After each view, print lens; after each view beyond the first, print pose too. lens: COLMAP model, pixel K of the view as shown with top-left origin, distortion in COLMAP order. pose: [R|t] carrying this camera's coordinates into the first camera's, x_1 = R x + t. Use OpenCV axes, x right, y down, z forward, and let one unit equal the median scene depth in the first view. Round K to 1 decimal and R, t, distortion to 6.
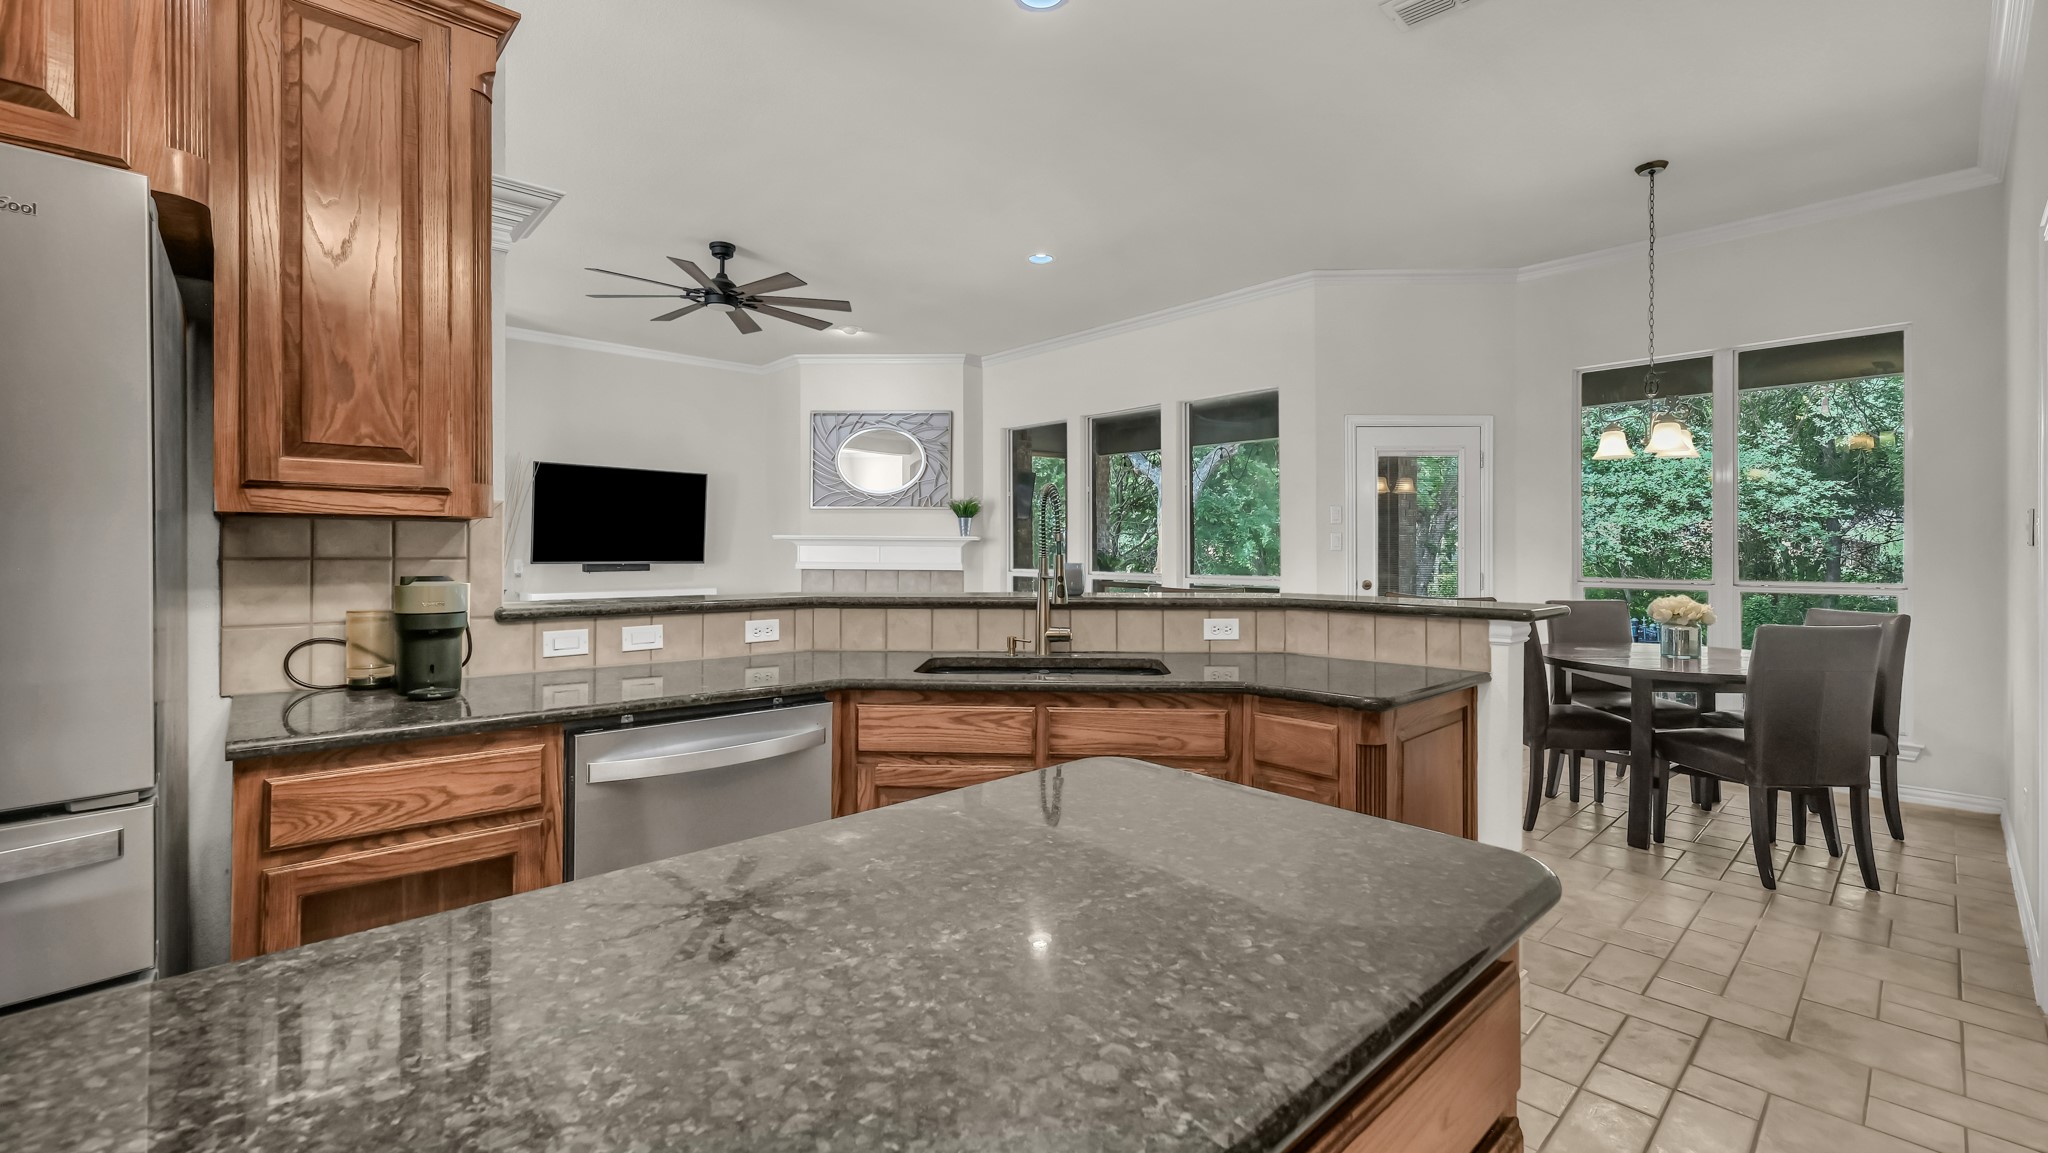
lens RADIAL K [[846.9, 0, 1049.2], [0, 846.9, 553.8], [0, 0, 1]] dist [-0.000762, 0.000244]
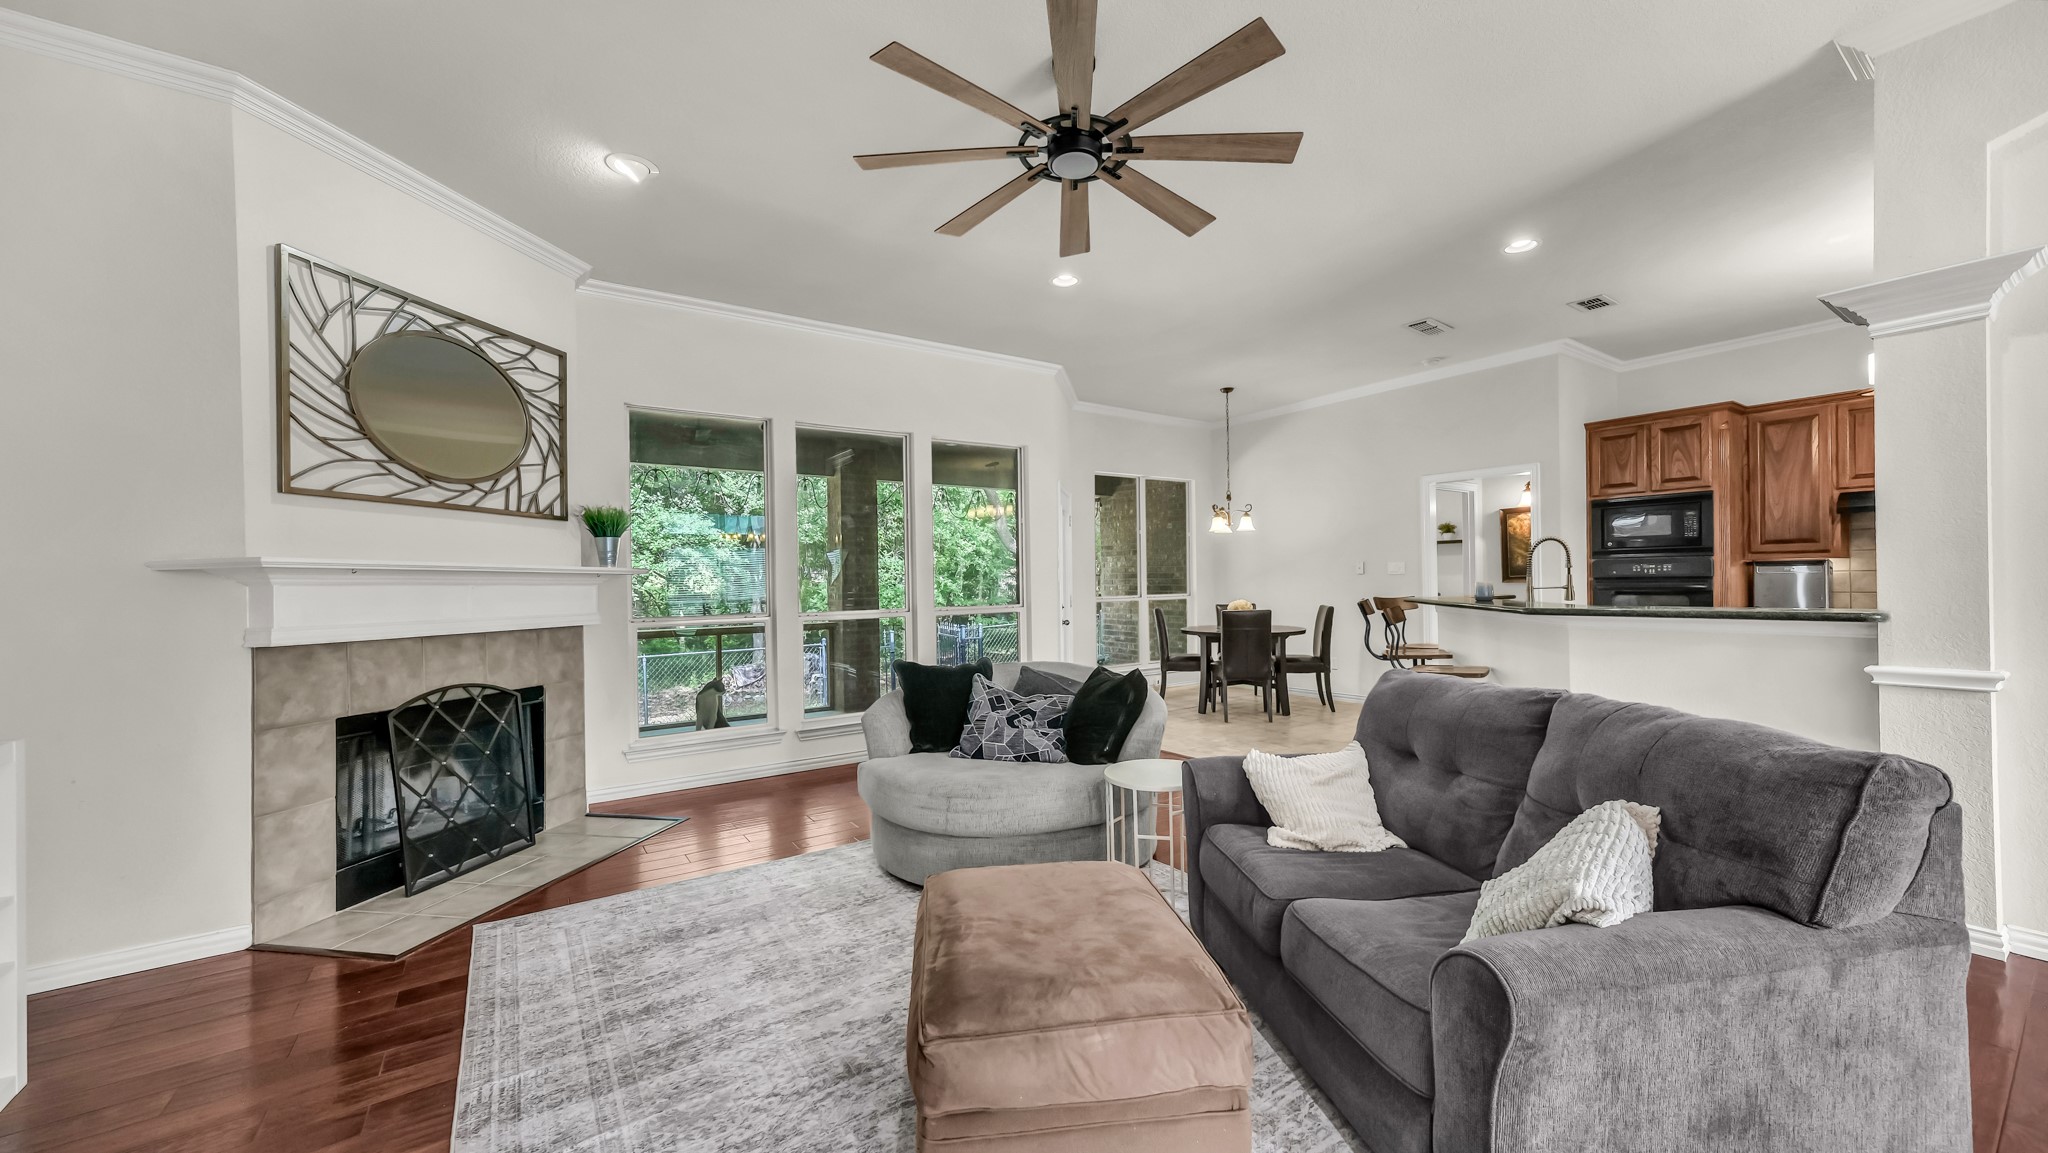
lens RADIAL K [[751.7, 0, 1032.6], [0, 751.7, 582.2], [0, 0, 1]] dist [0.007366, 0.000148]
pose [[0.141946, -0.004871, 0.989862, -1.216596], [0.022781, 0.999739, 0.001653, -0.008215], [-0.989612, 0.022315, 0.142020, 1.283669]]
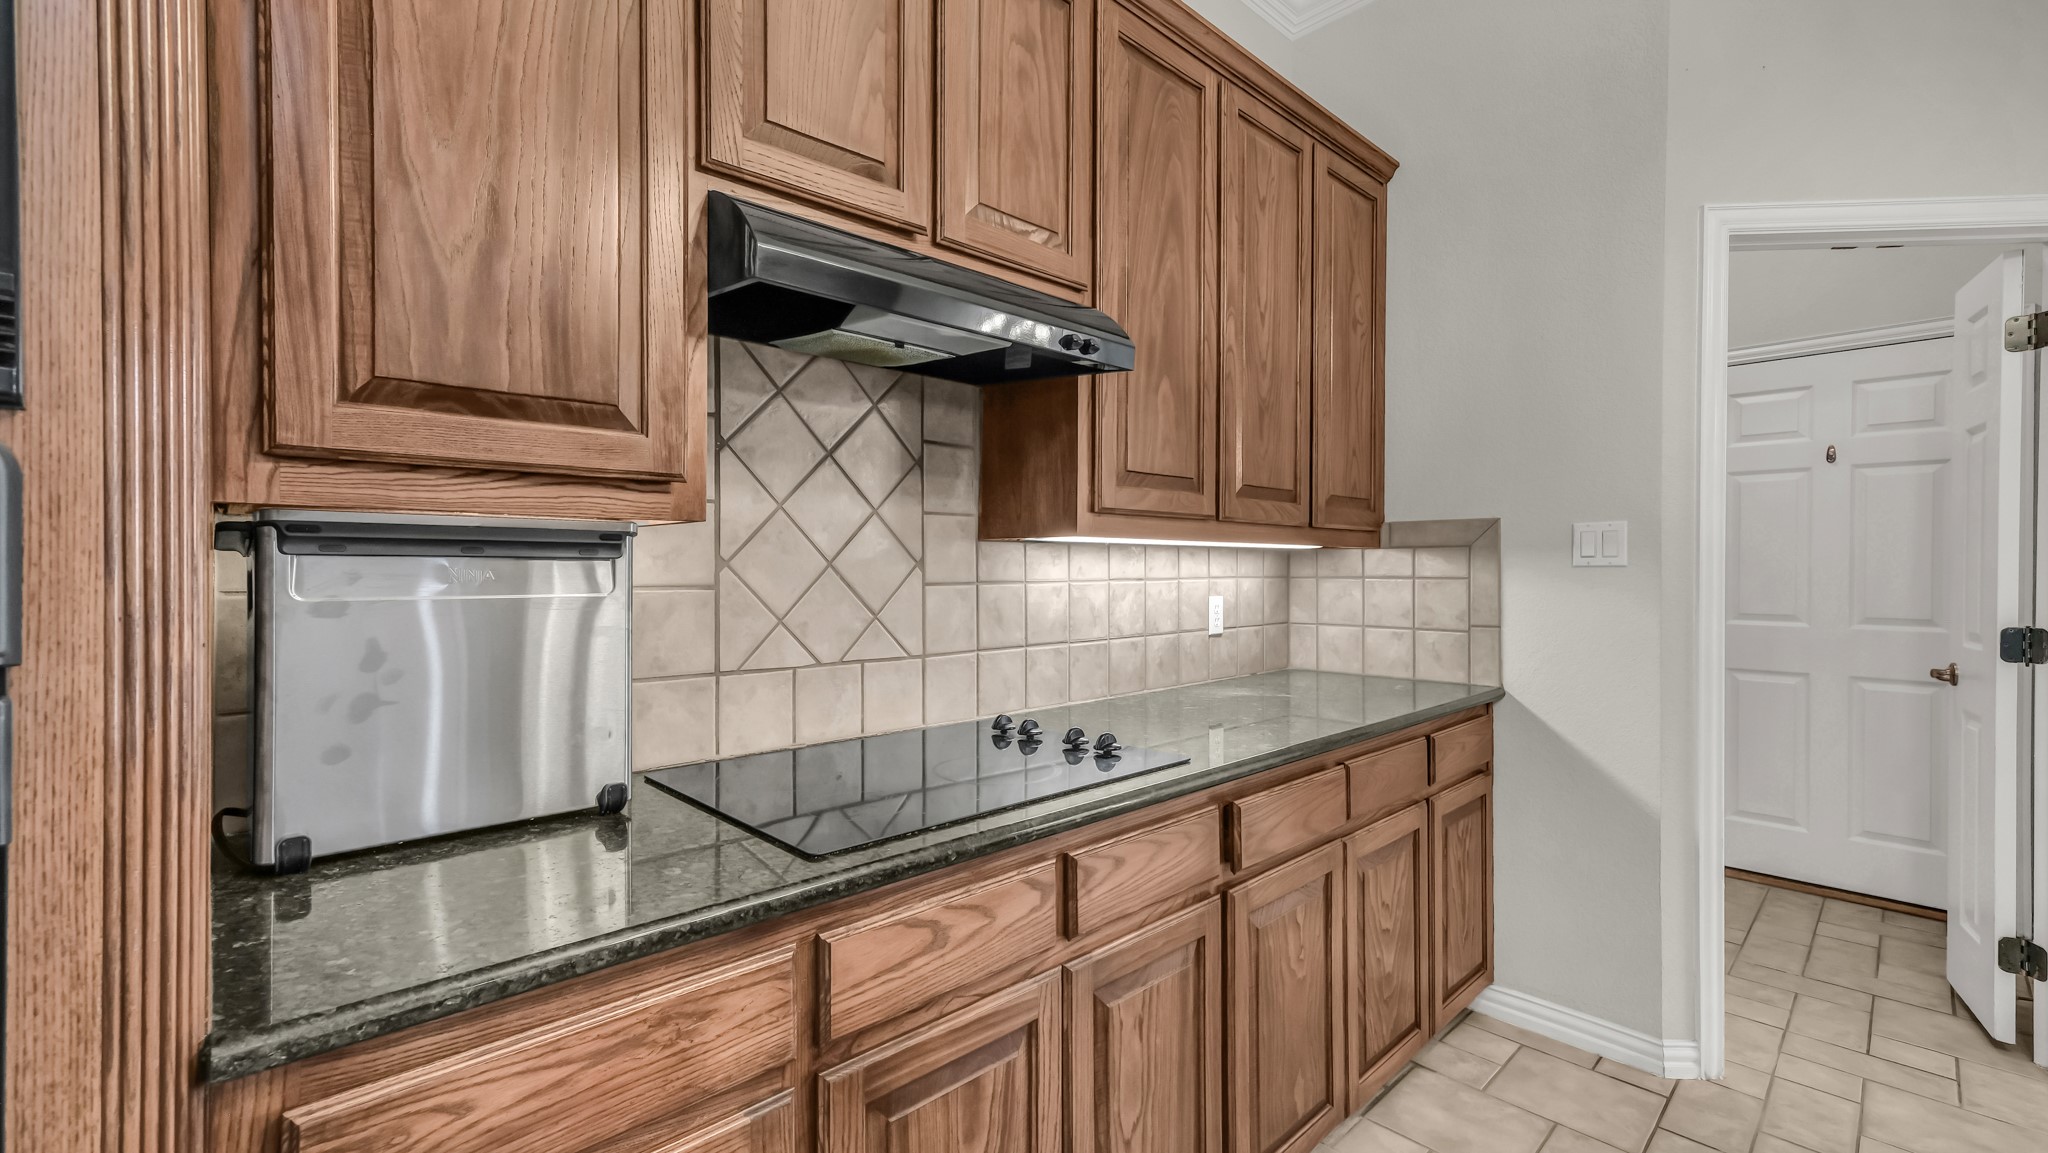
lens RADIAL K [[864.8, 0, 990.1], [0, 864.8, 568.1], [0, 0, 1]] dist [0.010885, 0.000774]
pose [[-0.999993, 0.000526, 0.003832, 0.290599], [0.000559, 0.999964, 0.008501, -0.001689], [-0.003827, 0.008503, -0.999957, 0.310163]]
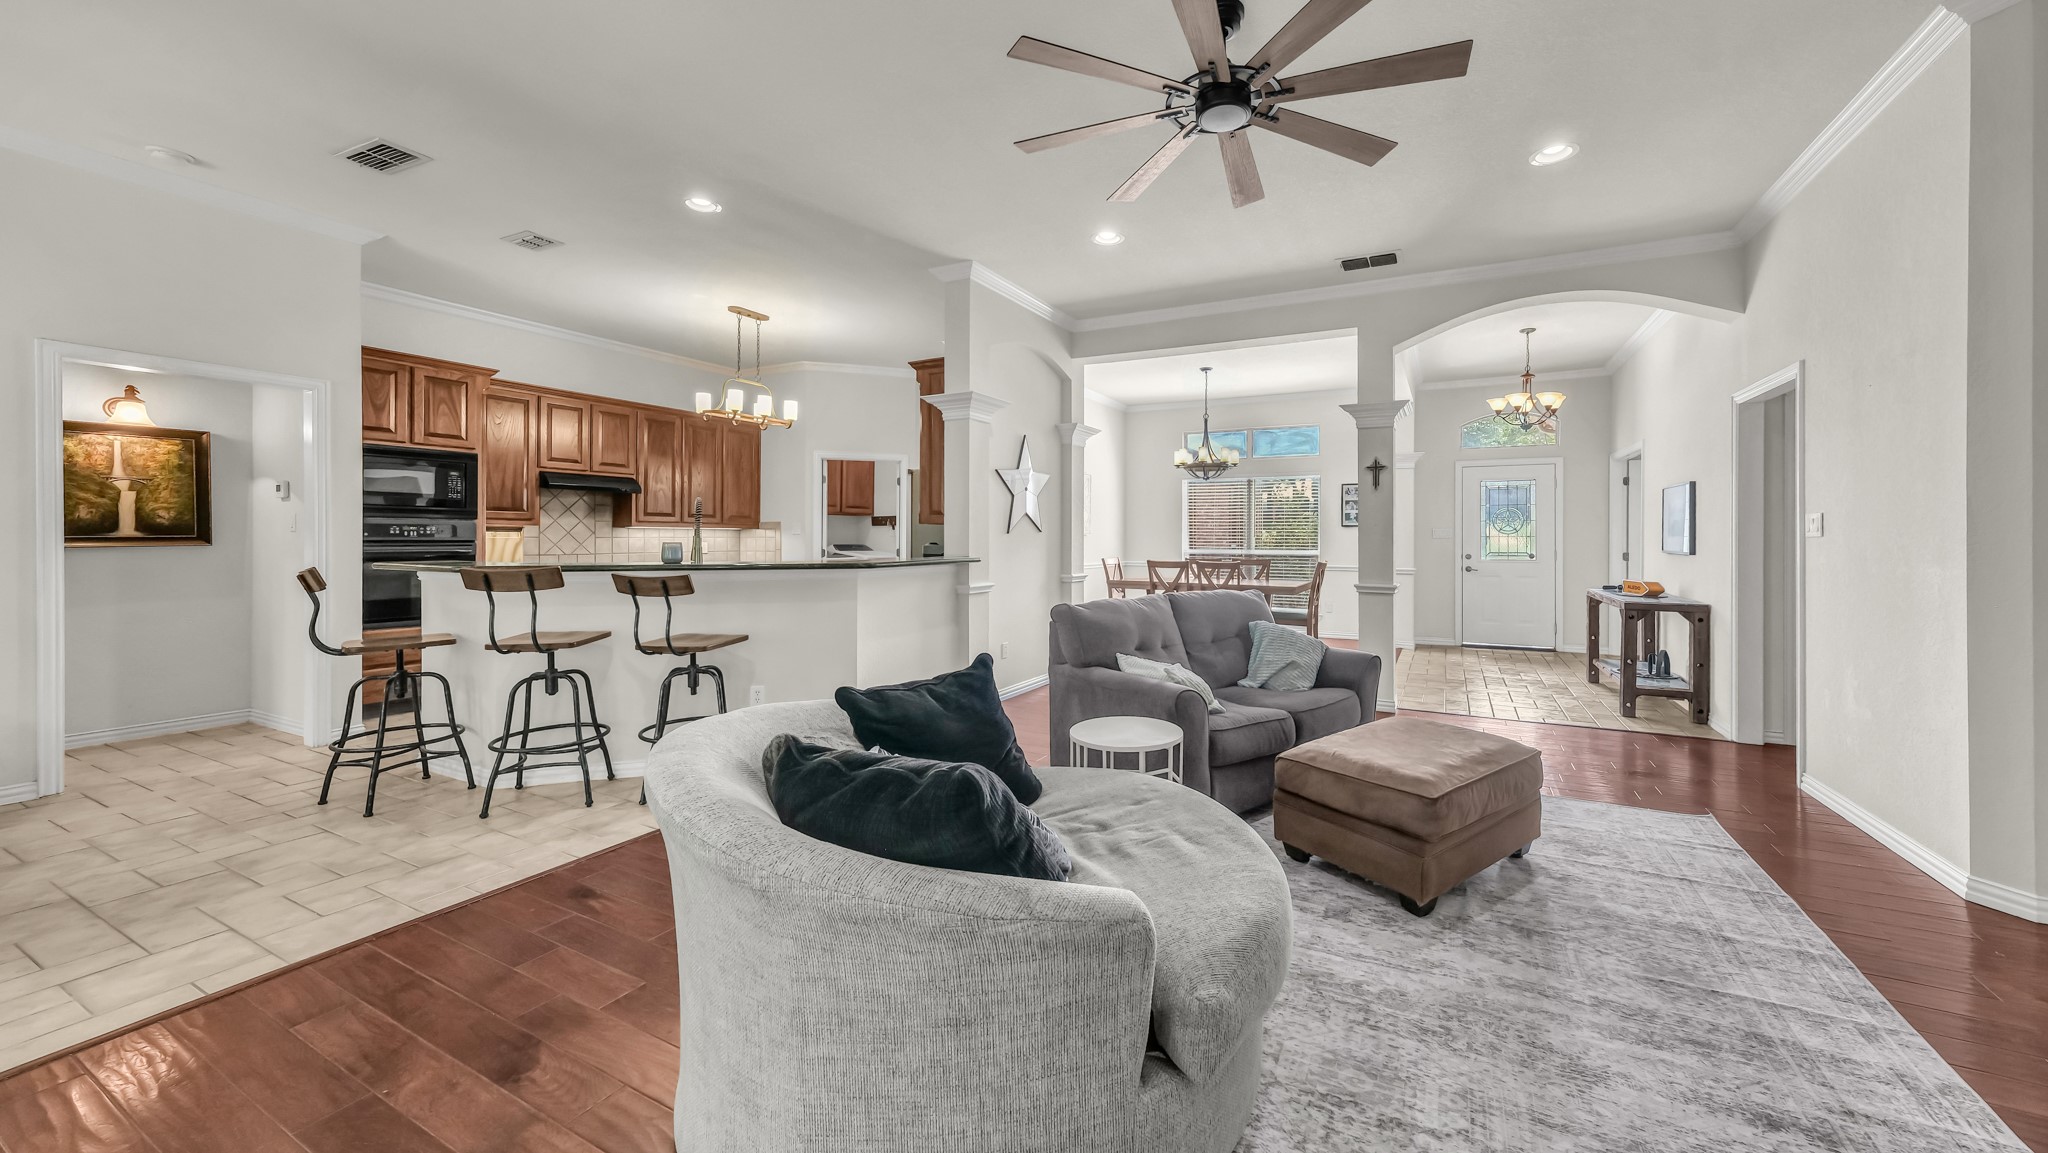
lens RADIAL K [[725.5, 0, 1088.8], [0, 725.5, 539.1], [0, 0, 1]] dist [-0.001548, 0.002498]
pose [[-0.934433, -0.001565, -0.356136, -0.167862], [-0.005201, 0.999944, 0.009252, -0.007290], [0.356101, 0.010498, -0.934388, 1.918457]]
